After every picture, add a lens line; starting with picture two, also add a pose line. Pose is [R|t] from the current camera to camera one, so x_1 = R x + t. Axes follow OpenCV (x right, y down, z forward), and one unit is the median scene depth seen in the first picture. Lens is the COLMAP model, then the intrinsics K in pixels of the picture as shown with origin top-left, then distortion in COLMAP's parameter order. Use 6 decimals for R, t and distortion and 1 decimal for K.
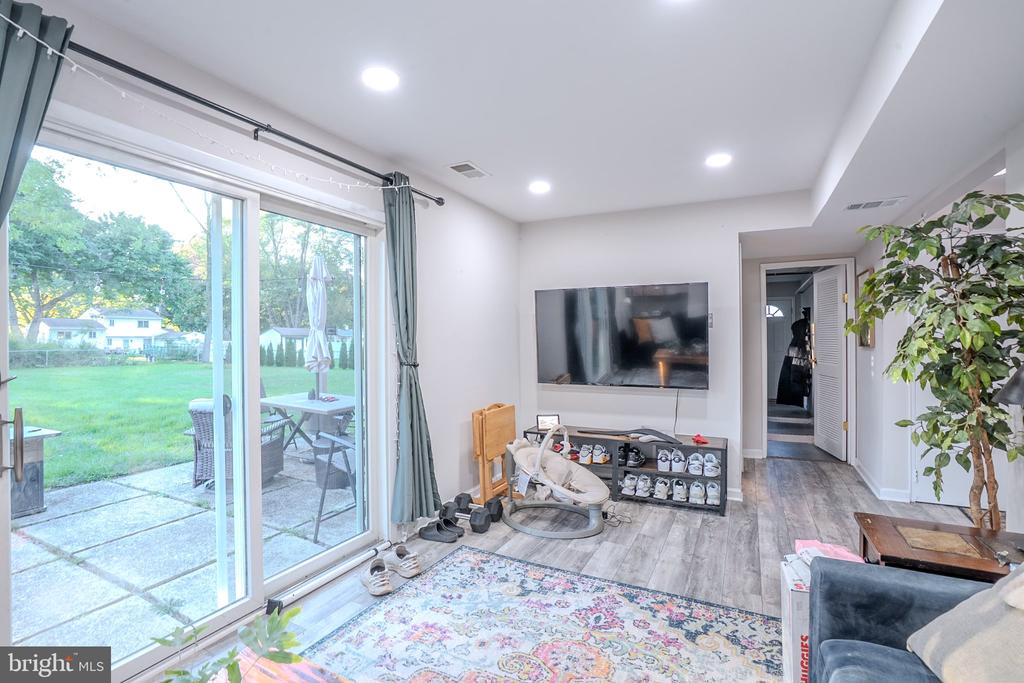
lens RADIAL K [[469.6, 0, 506.8], [0, 469.6, 339.3], [0, 0, 1]] dist [-0.046832, 0.013688]
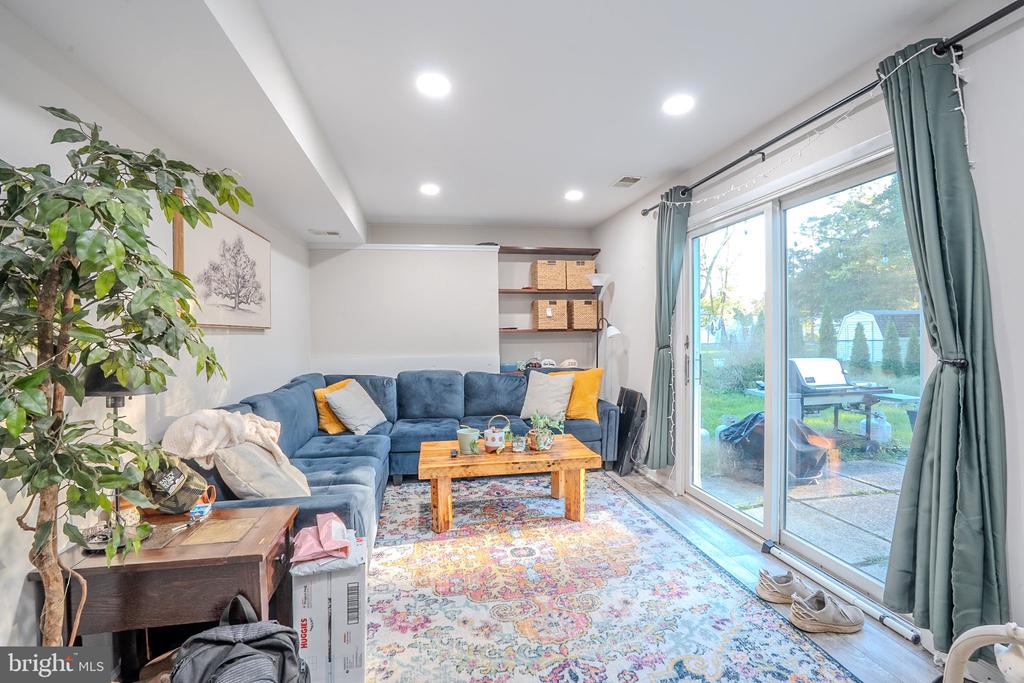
lens RADIAL K [[469.6, 0, 509.5], [0, 469.6, 338.1], [0, 0, 1]] dist [-0.046832, 0.013688]
pose [[-0.791997, 0.013758, -0.610369, 0.734210], [0.010790, 0.999905, 0.008537, 0.023768], [0.610429, 0.000175, -0.792071, 1.515107]]
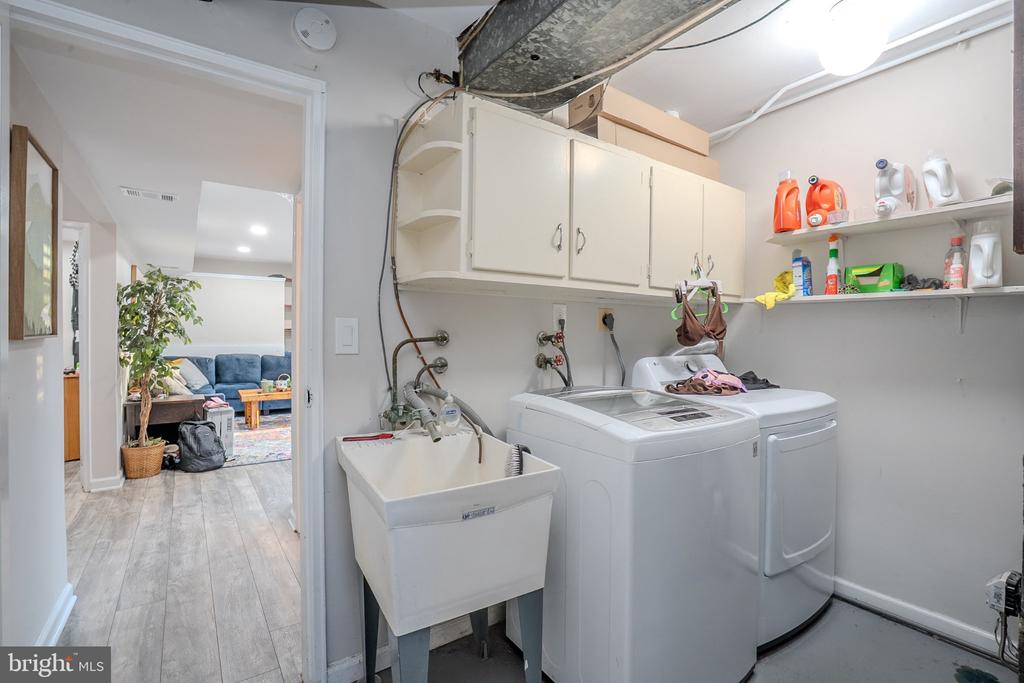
lens RADIAL K [[469.6, 0, 507.2], [0, 469.6, 342.3], [0, 0, 1]] dist [-0.046832, 0.013688]
pose [[-0.467702, 0.007926, -0.883851, 1.792065], [-0.011184, 0.999827, 0.014885, 0.025364], [0.883816, 0.016847, -0.467532, 2.934958]]
